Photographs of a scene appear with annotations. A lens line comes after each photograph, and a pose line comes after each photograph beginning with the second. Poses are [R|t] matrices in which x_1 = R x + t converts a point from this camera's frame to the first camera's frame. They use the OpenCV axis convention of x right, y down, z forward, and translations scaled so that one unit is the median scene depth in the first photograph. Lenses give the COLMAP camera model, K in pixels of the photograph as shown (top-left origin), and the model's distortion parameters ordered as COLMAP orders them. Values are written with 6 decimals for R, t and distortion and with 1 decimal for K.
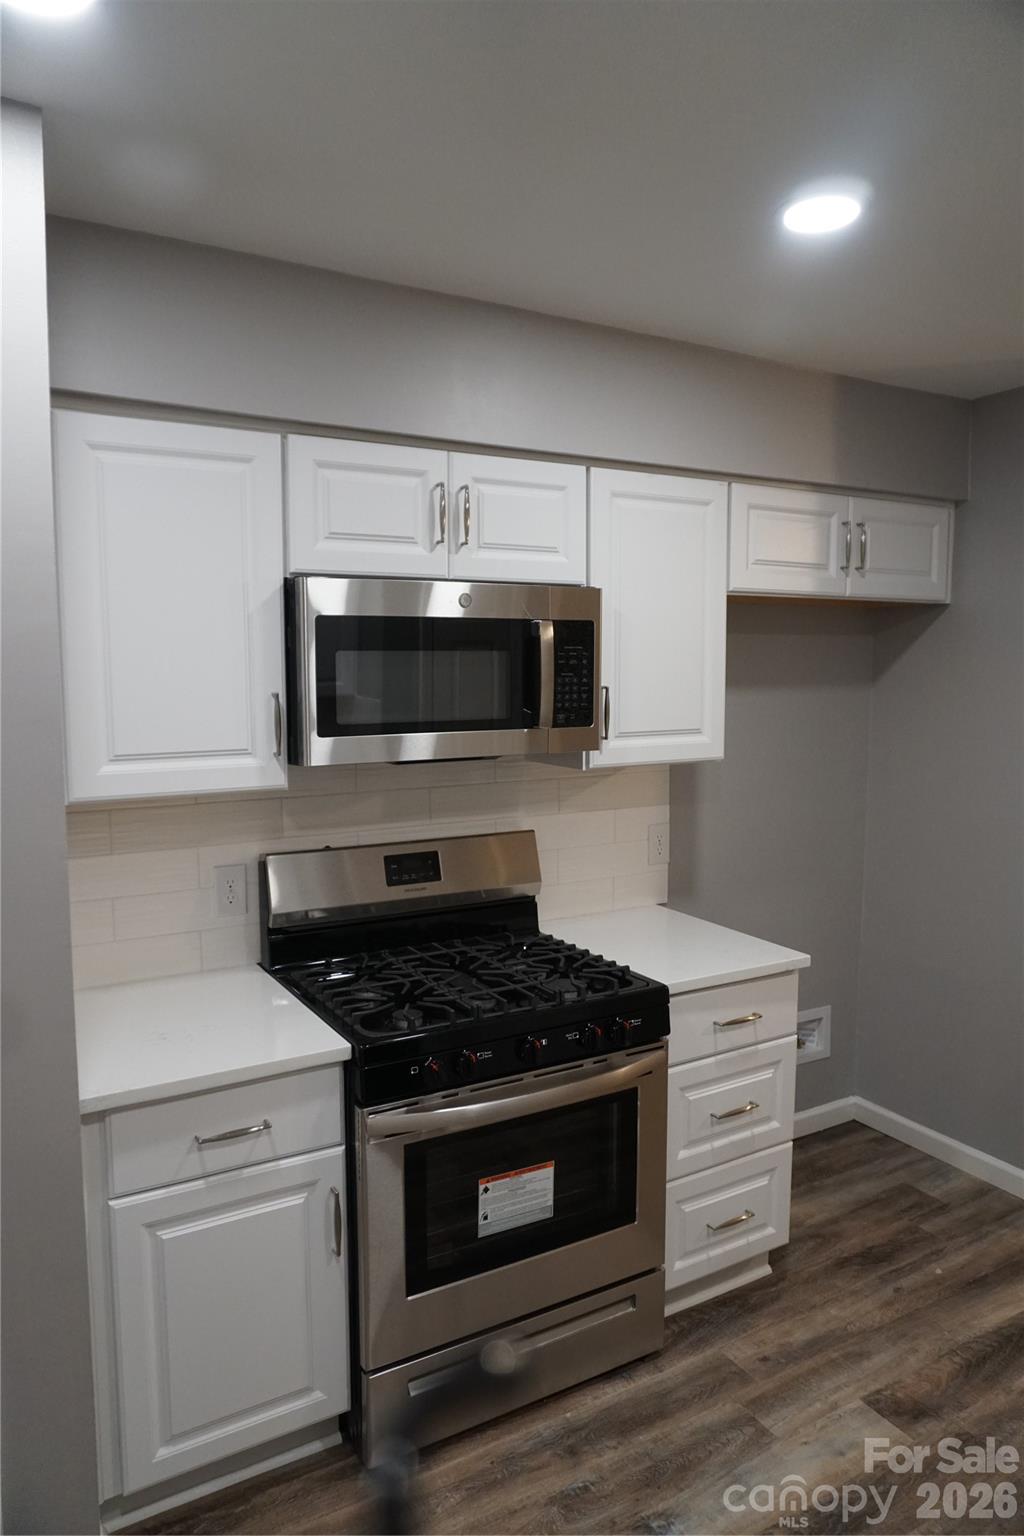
lens RADIAL K [[1039.7, 0, 519.4], [0, 1039.7, 768.9], [0, 0, 1]] dist [-0.009923, 0.004026]
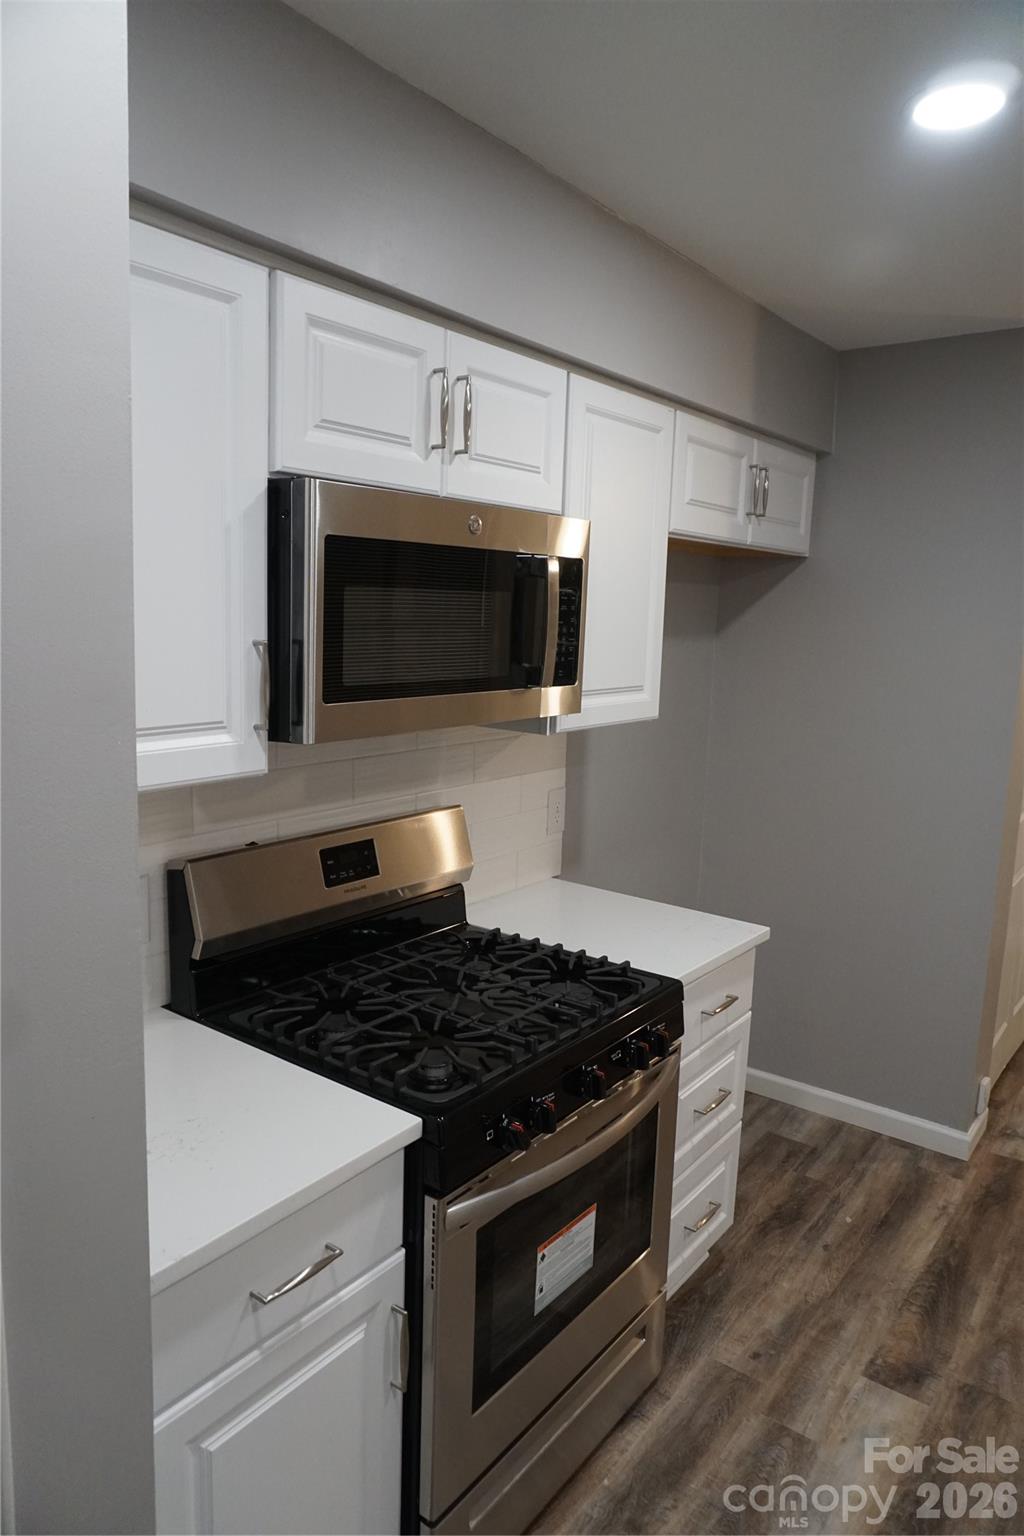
lens RADIAL K [[1039.7, 0, 519.4], [0, 1039.7, 768.9], [0, 0, 1]] dist [-0.009923, 0.004026]
pose [[0.915752, -0.028423, 0.400737, -0.315838], [0.002095, 0.997818, 0.065984, -0.029015], [-0.401738, -0.059585, 0.913814, 0.242248]]
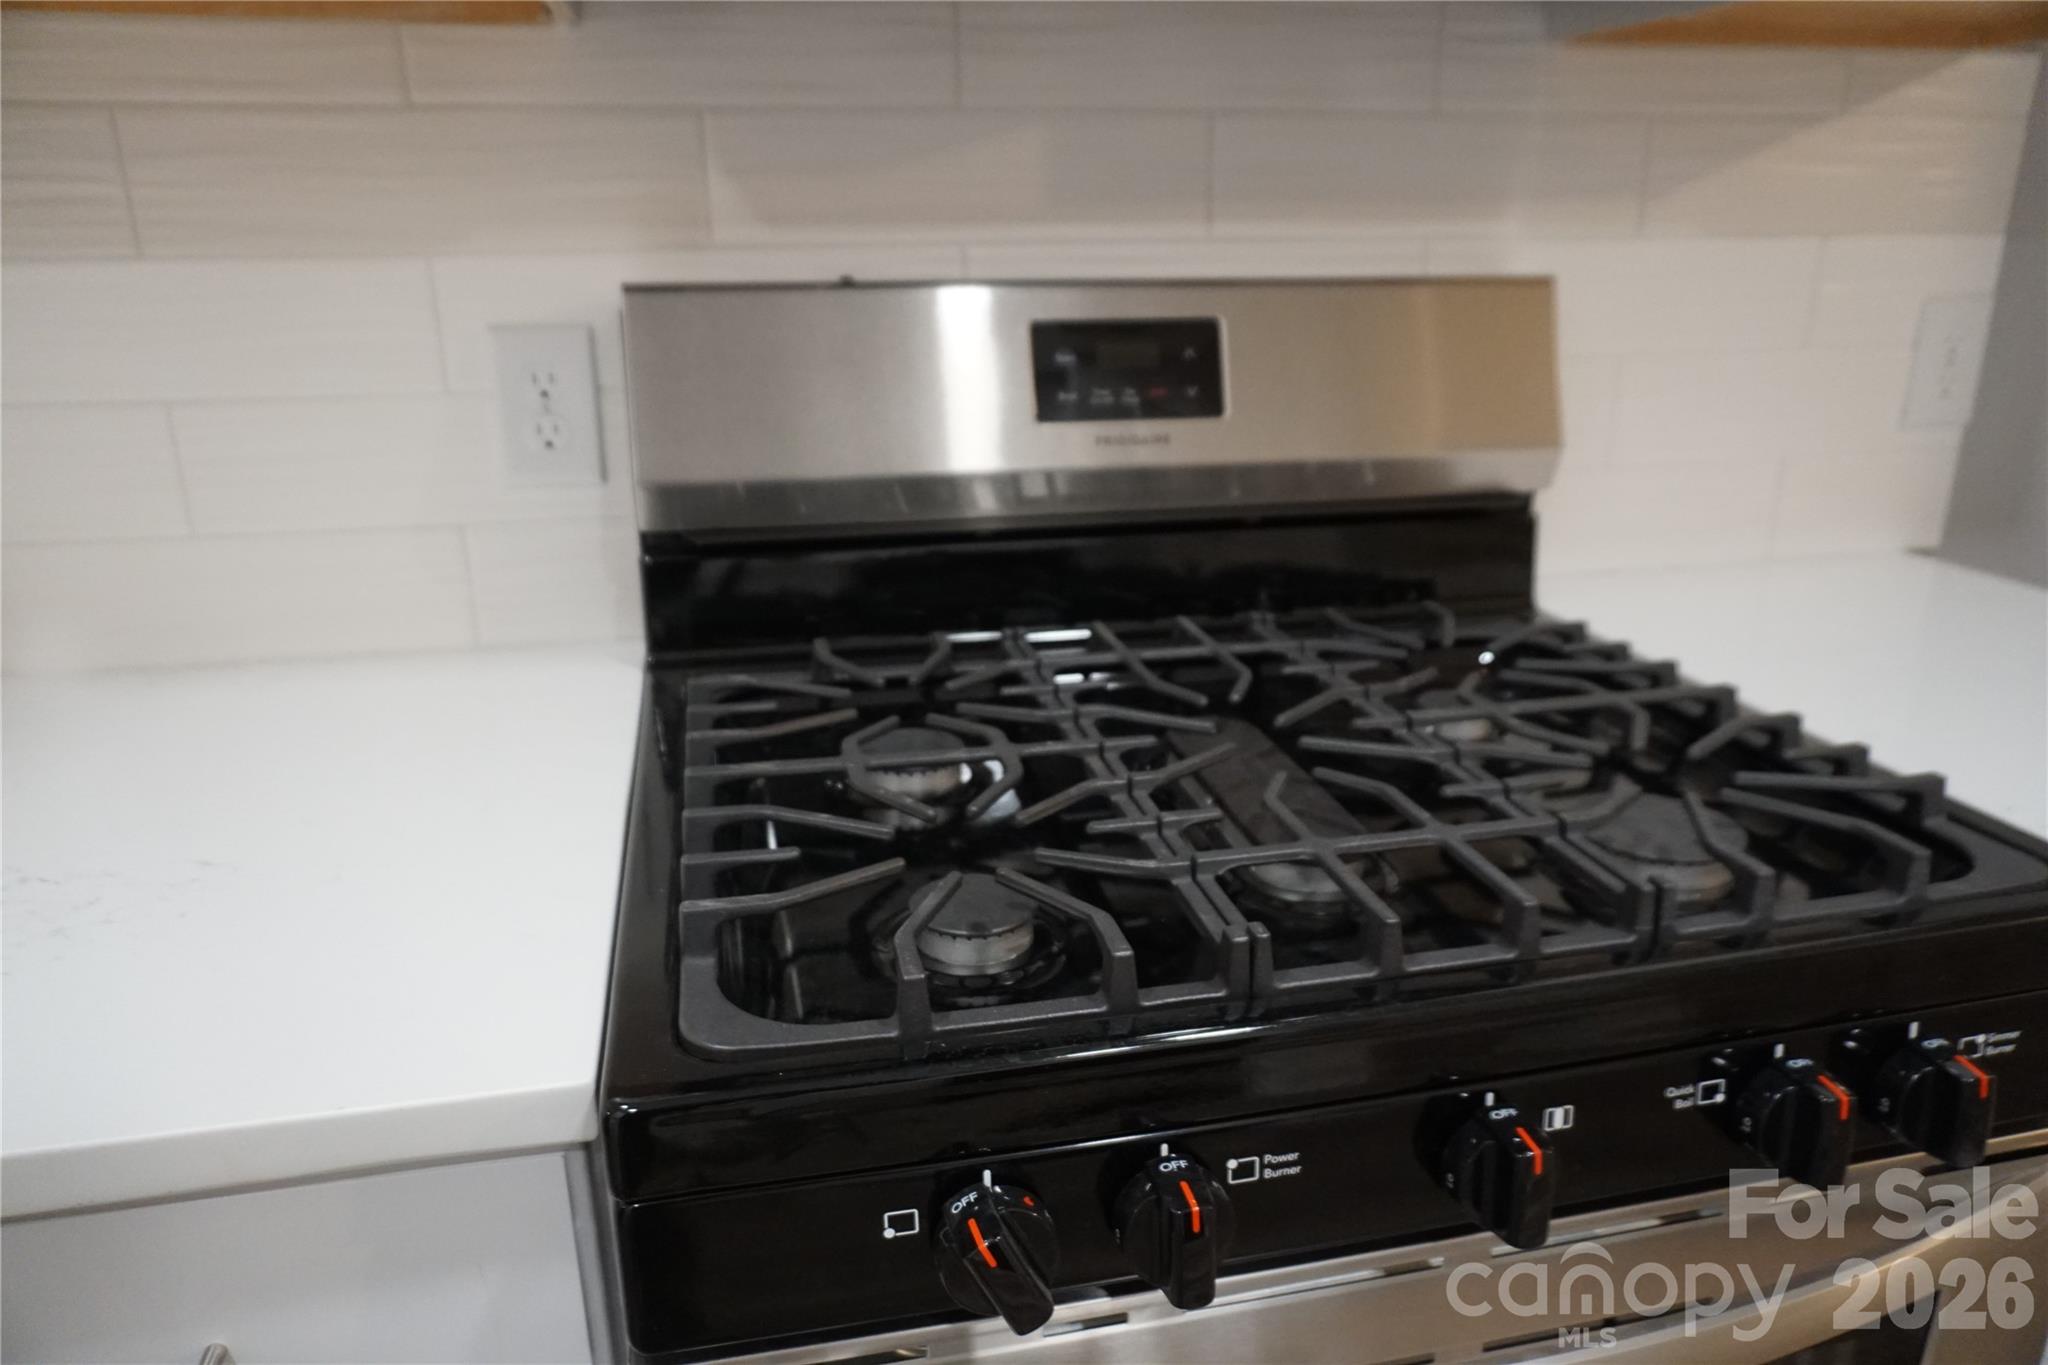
lens RADIAL K [[1386.3, 0, 1041.5], [0, 1386.3, 676.4], [0, 0, 1]] dist [-0.009923, 0.004026]
pose [[0.957601, 0.090556, -0.273497, -0.008816], [-0.029235, 0.974959, 0.220453, 0.099786], [0.286612, -0.203110, 0.936269, 0.629749]]
